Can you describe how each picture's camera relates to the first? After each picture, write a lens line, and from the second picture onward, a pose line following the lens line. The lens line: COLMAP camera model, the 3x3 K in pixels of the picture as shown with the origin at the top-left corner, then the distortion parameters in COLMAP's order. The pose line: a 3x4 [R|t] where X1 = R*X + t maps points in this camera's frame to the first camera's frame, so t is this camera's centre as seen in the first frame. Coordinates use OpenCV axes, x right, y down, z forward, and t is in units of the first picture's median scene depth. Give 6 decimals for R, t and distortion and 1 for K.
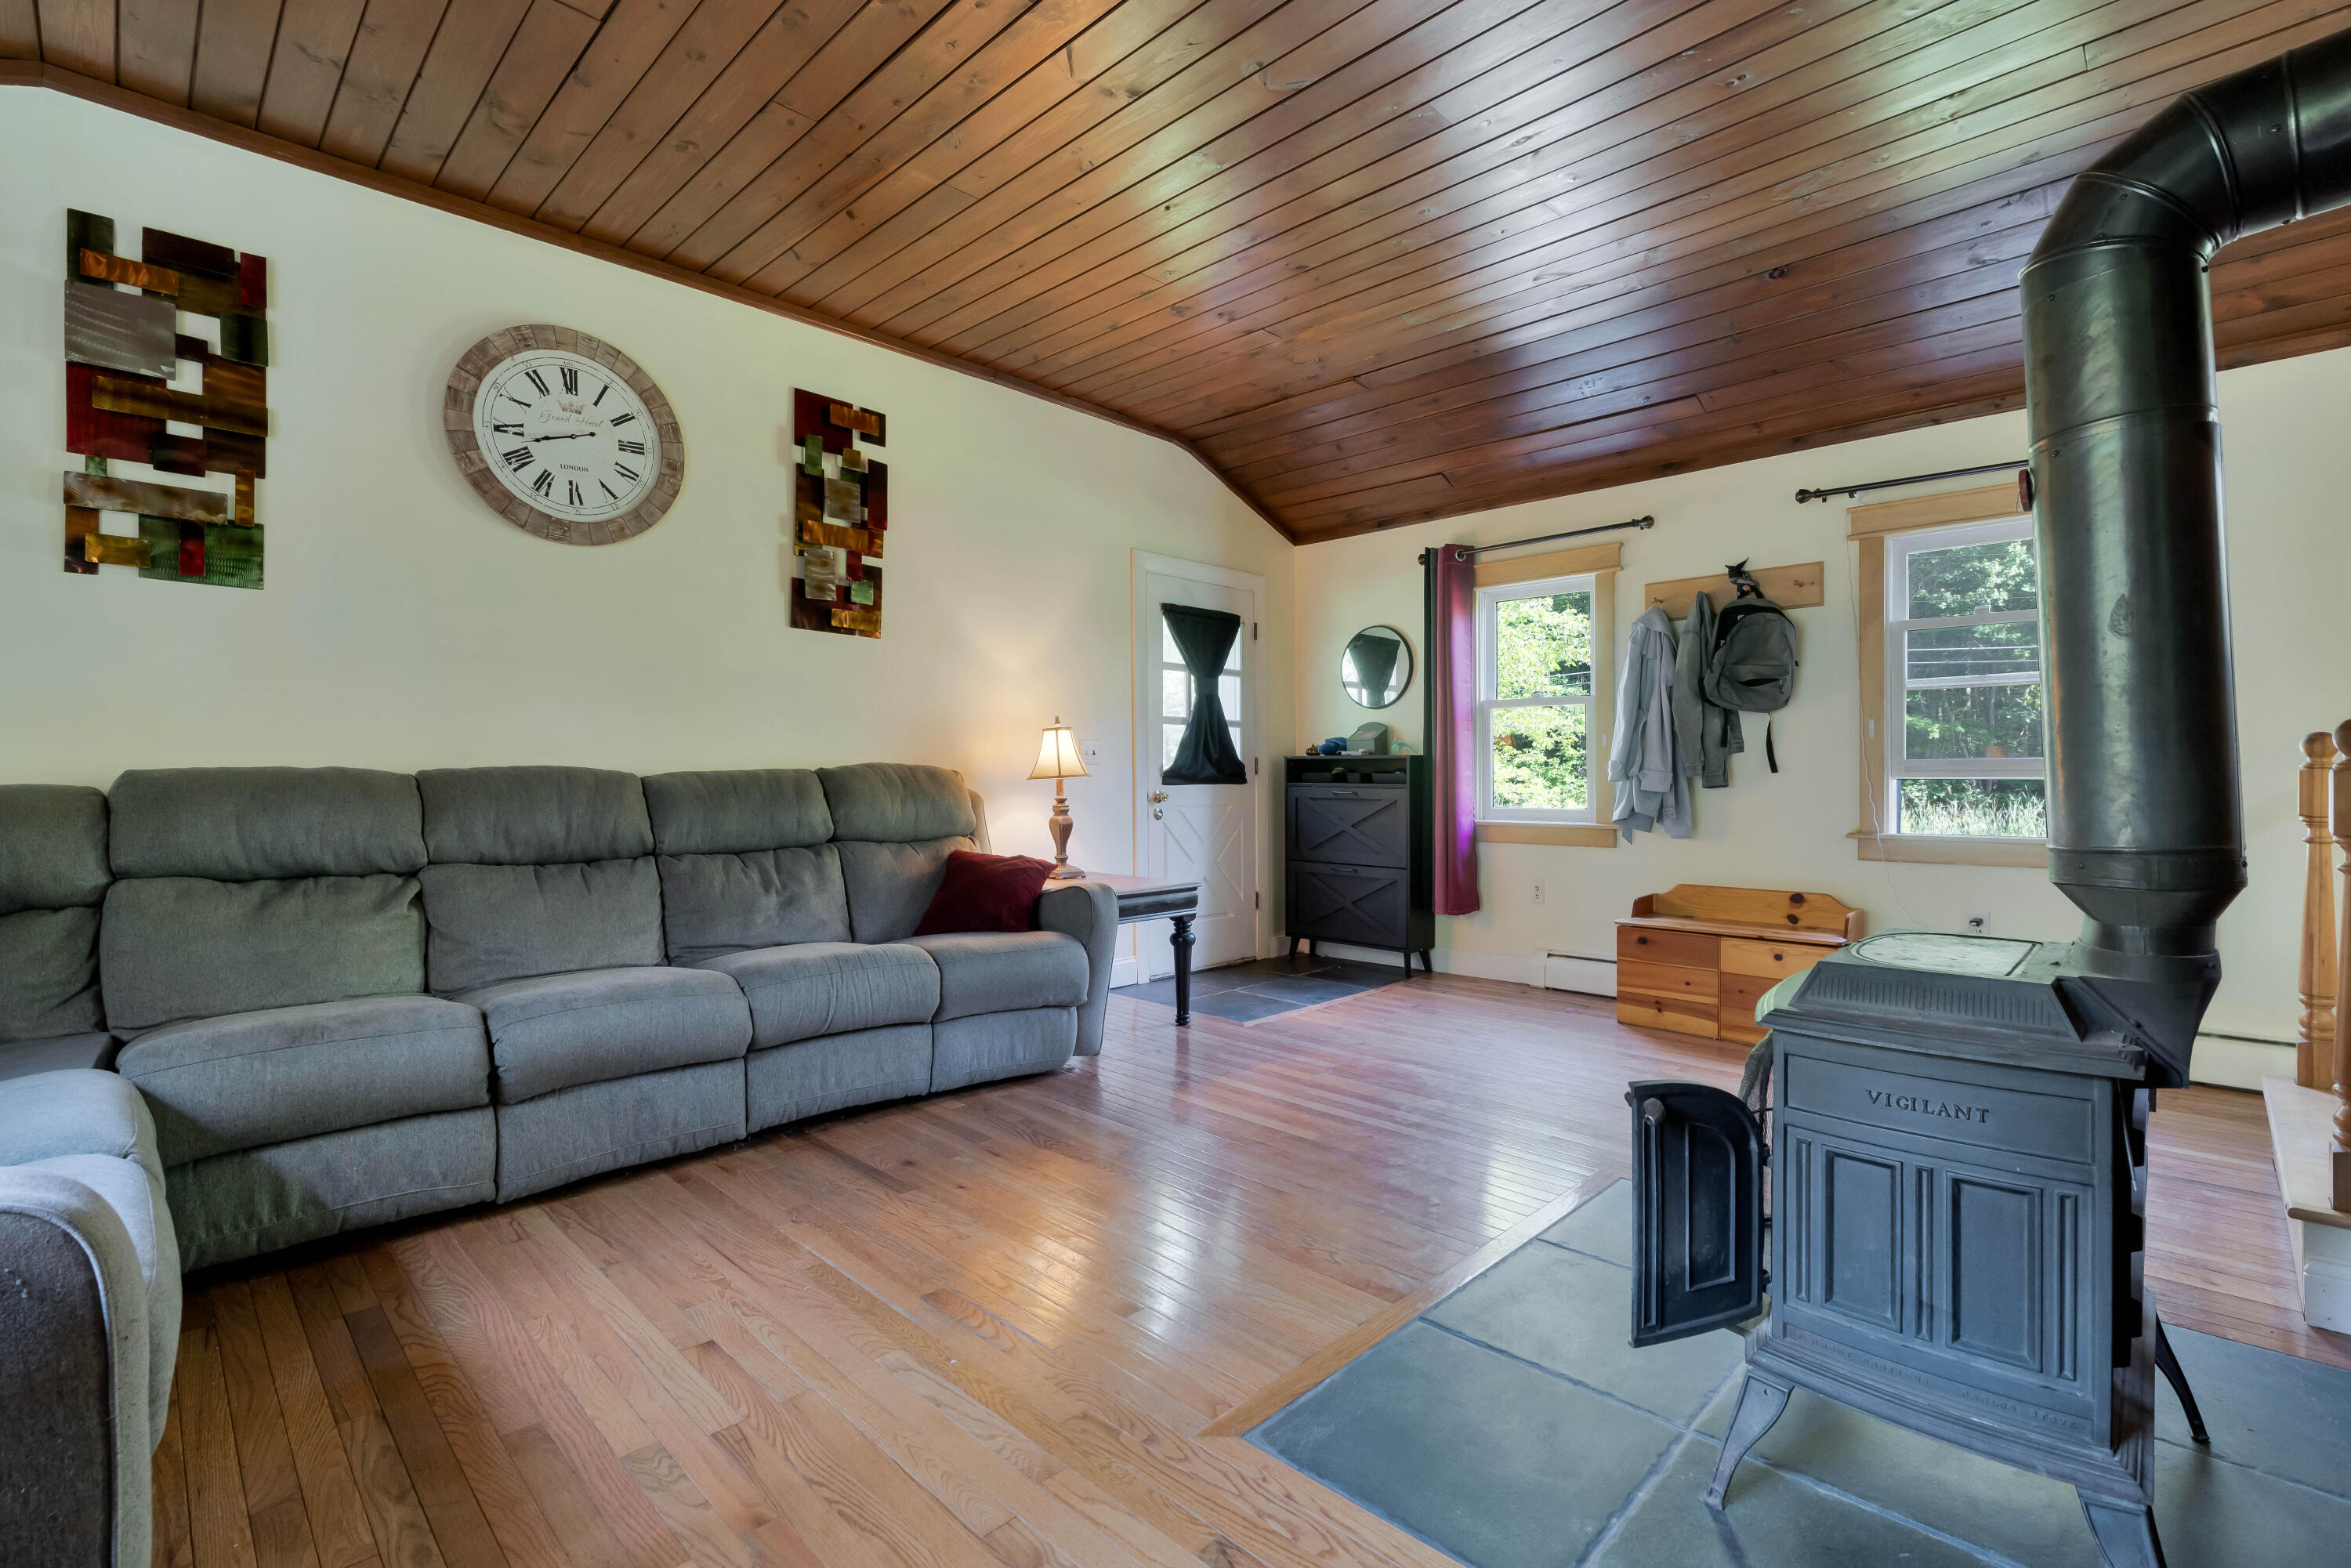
lens RADIAL K [[1062.2, 0, 1186.1], [0, 1062.2, 782.8], [0, 0, 1]] dist [-0.019147, 0.007138]
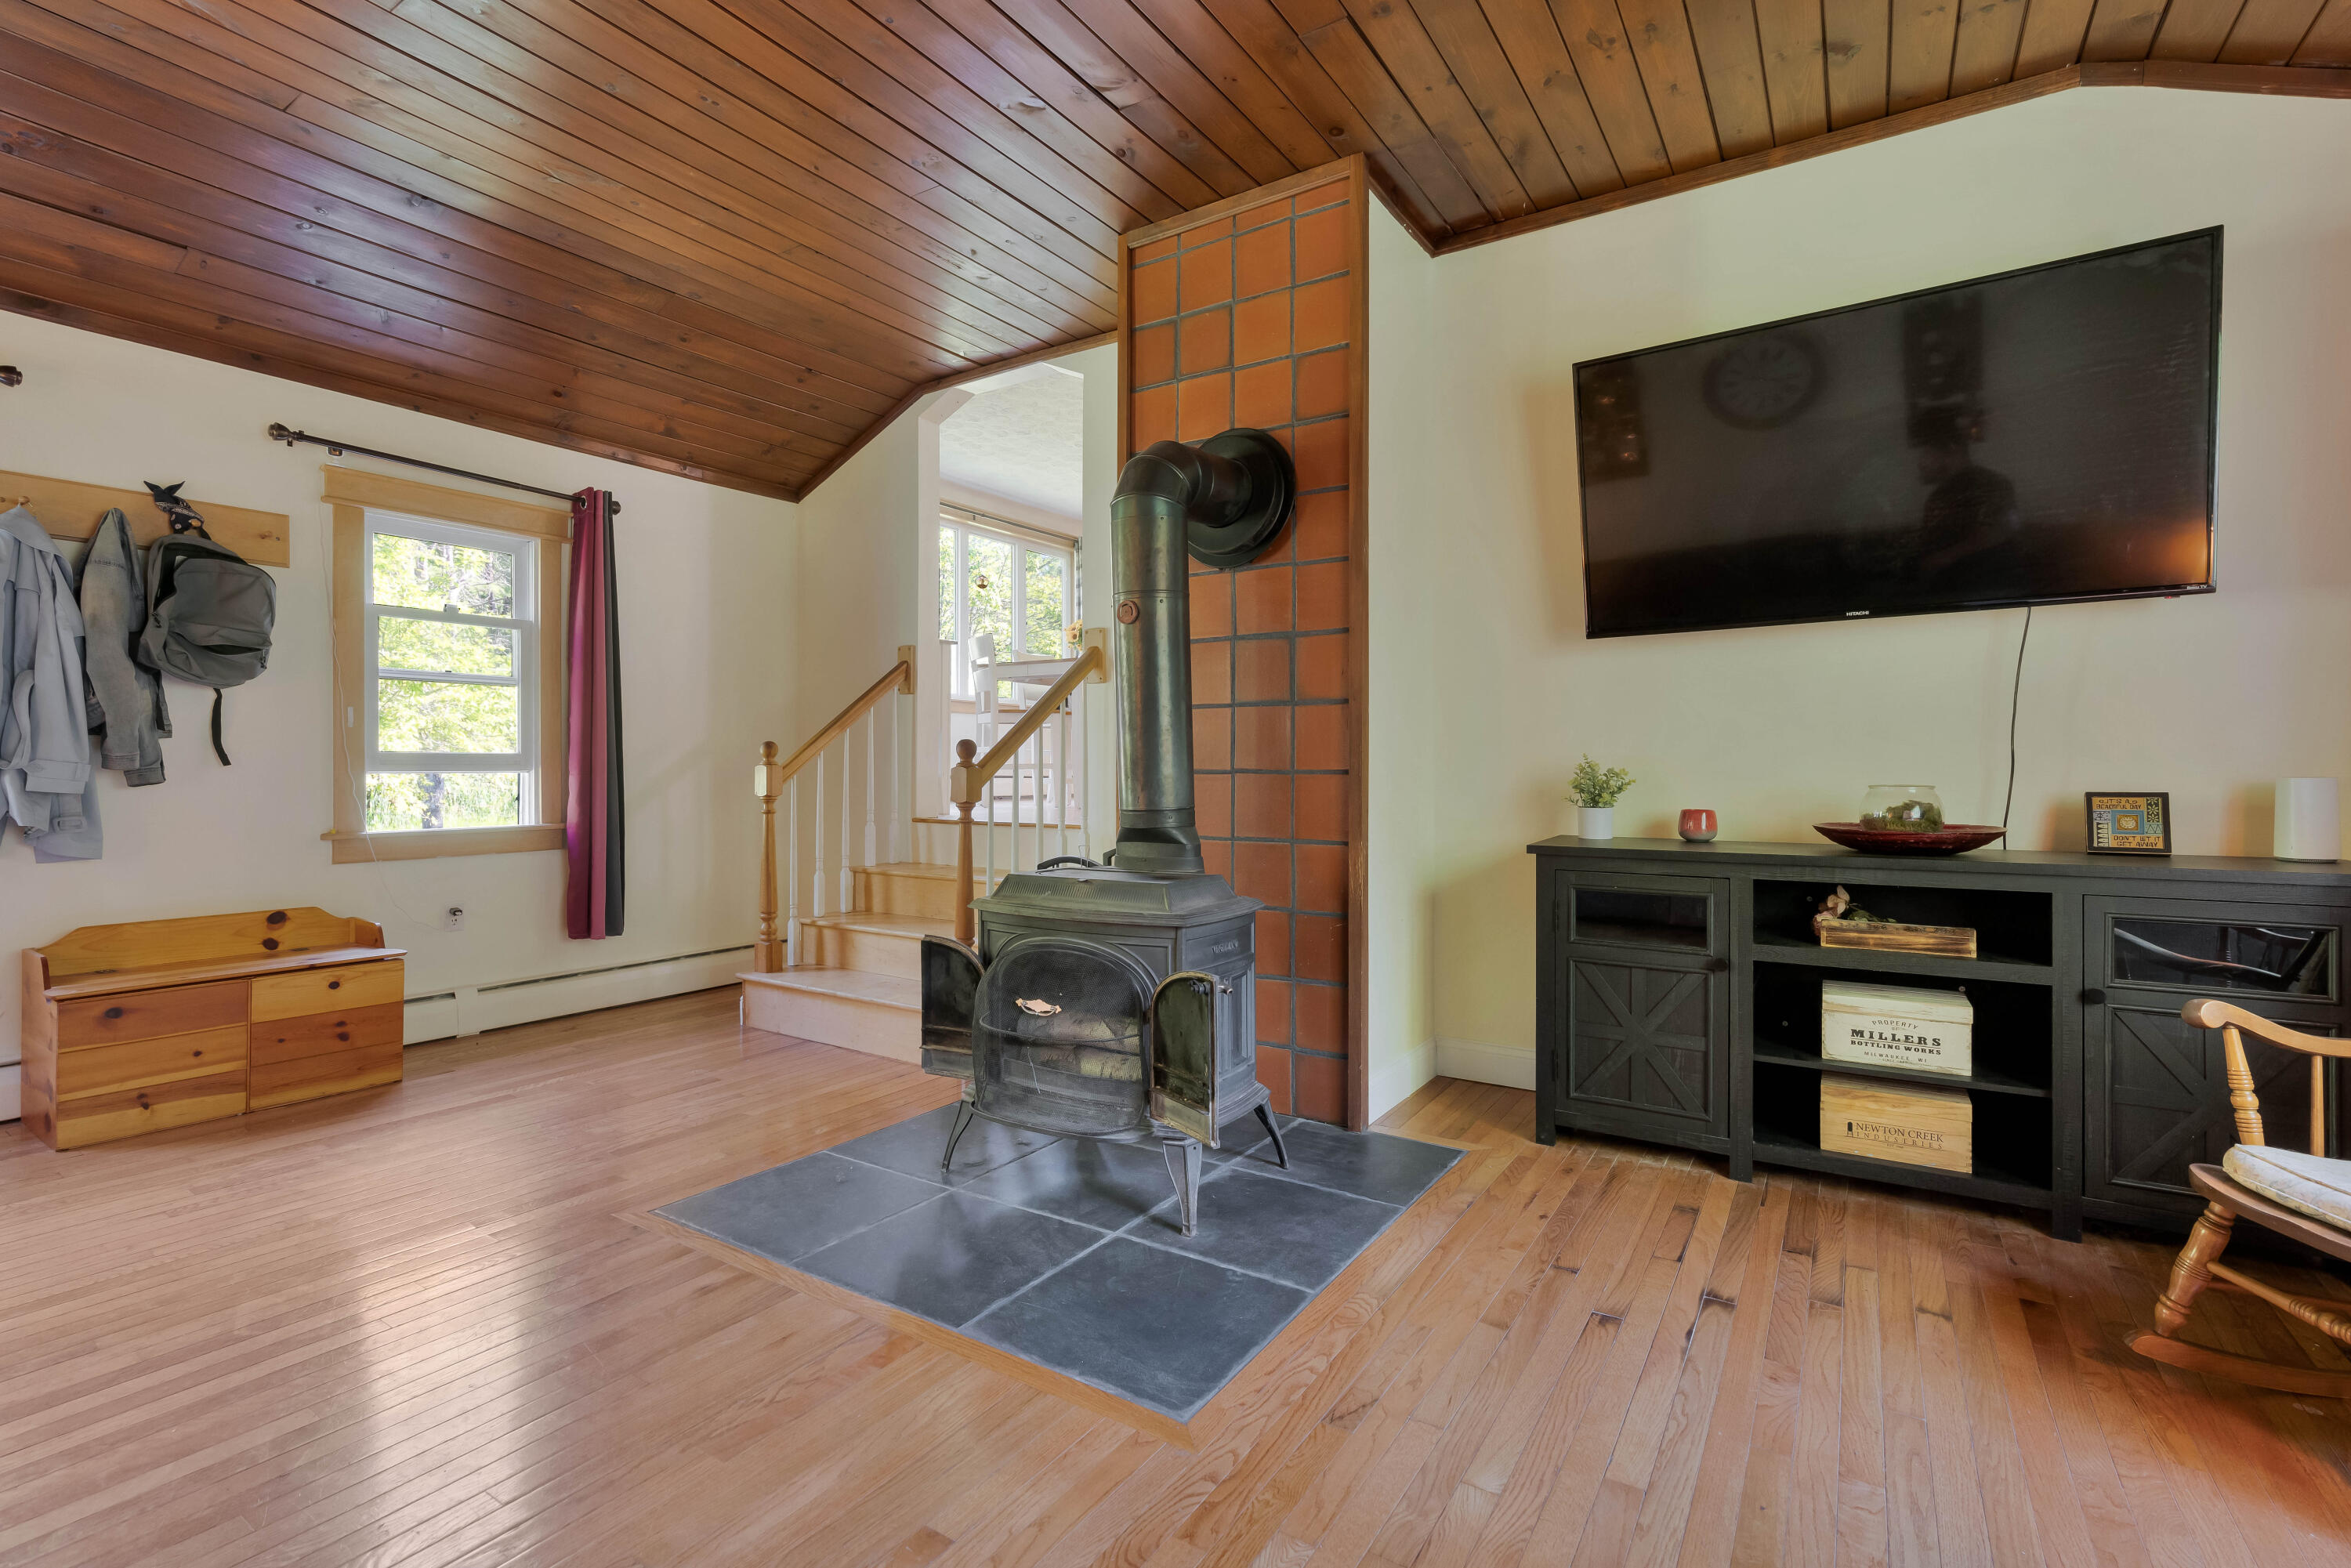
lens RADIAL K [[1054.6, 0, 1172.5], [0, 1054.6, 777.9], [0, 0, 1]] dist [-0.017577, 0.006875]
pose [[-0.206440, -0.005966, 0.978441, -0.360544], [0.012455, 0.999884, 0.008725, 0.001843], [-0.978380, 0.013988, -0.206342, 0.479350]]
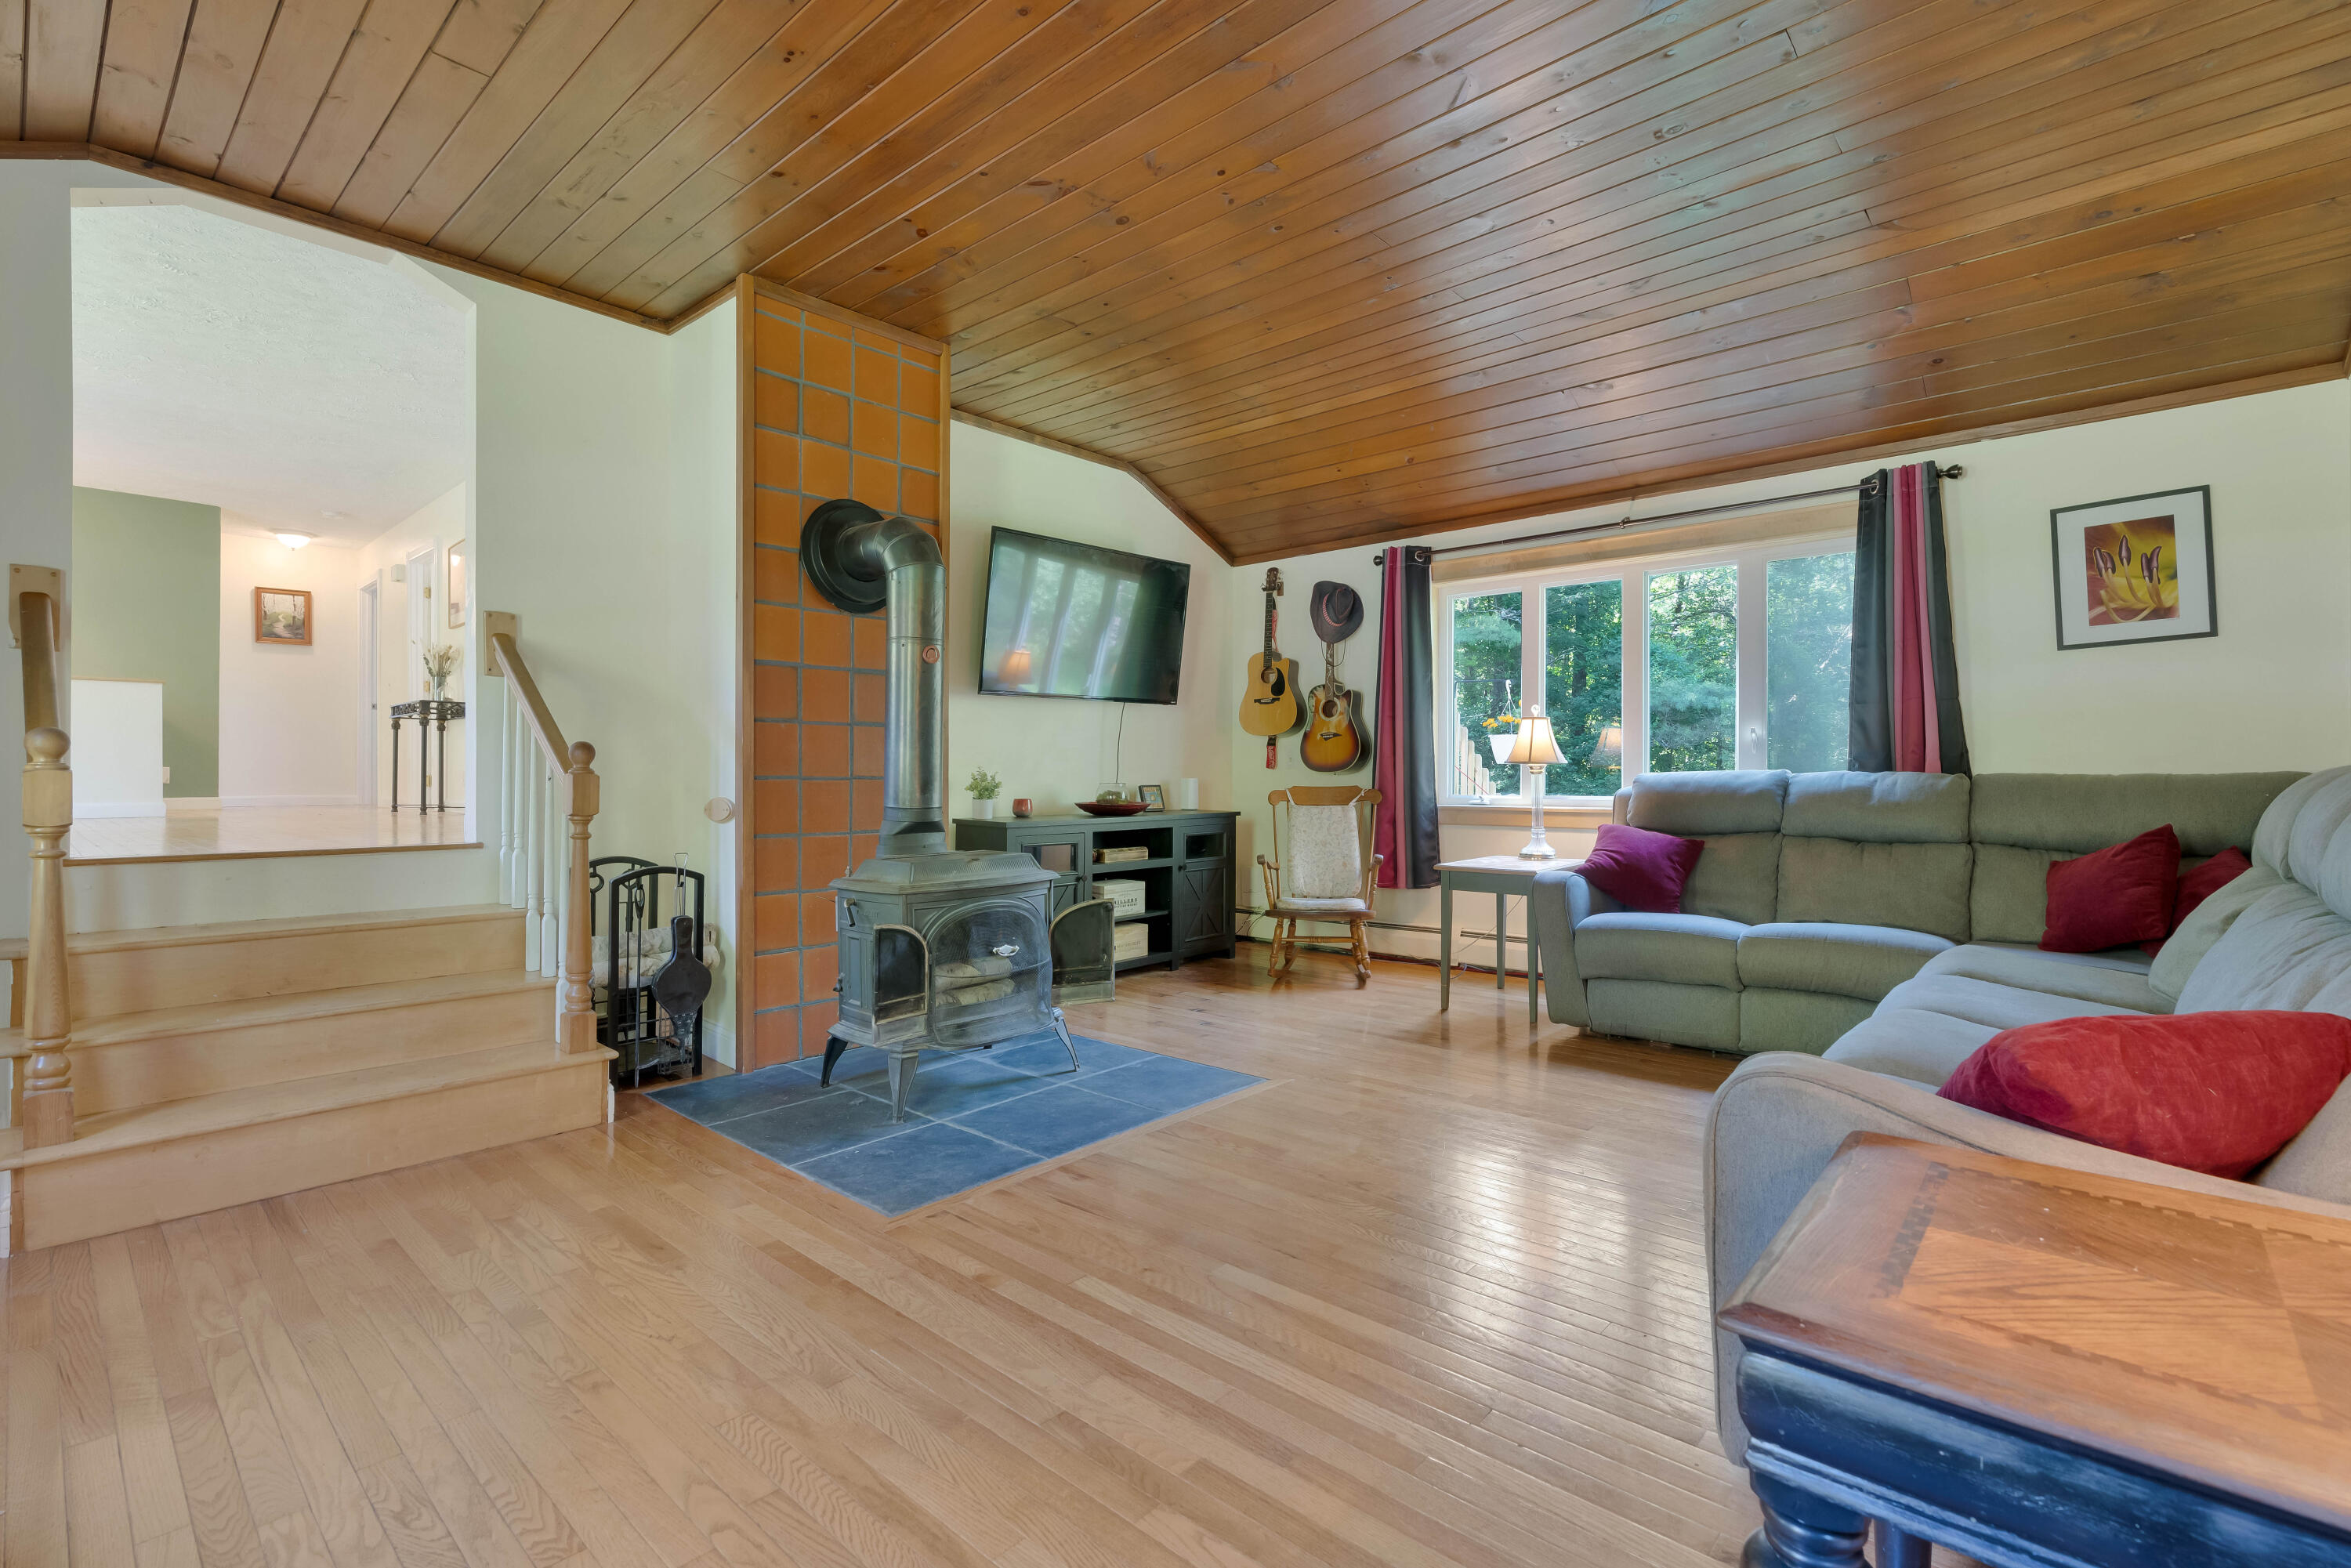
lens RADIAL K [[1054.6, 0, 1172.5], [0, 1054.6, 777.9], [0, 0, 1]] dist [-0.017577, 0.006875]
pose [[-0.999011, 0.003732, -0.044315, 0.126015], [0.003143, 0.999906, 0.013338, -0.006310], [0.044361, 0.013186, -0.998929, 1.216403]]
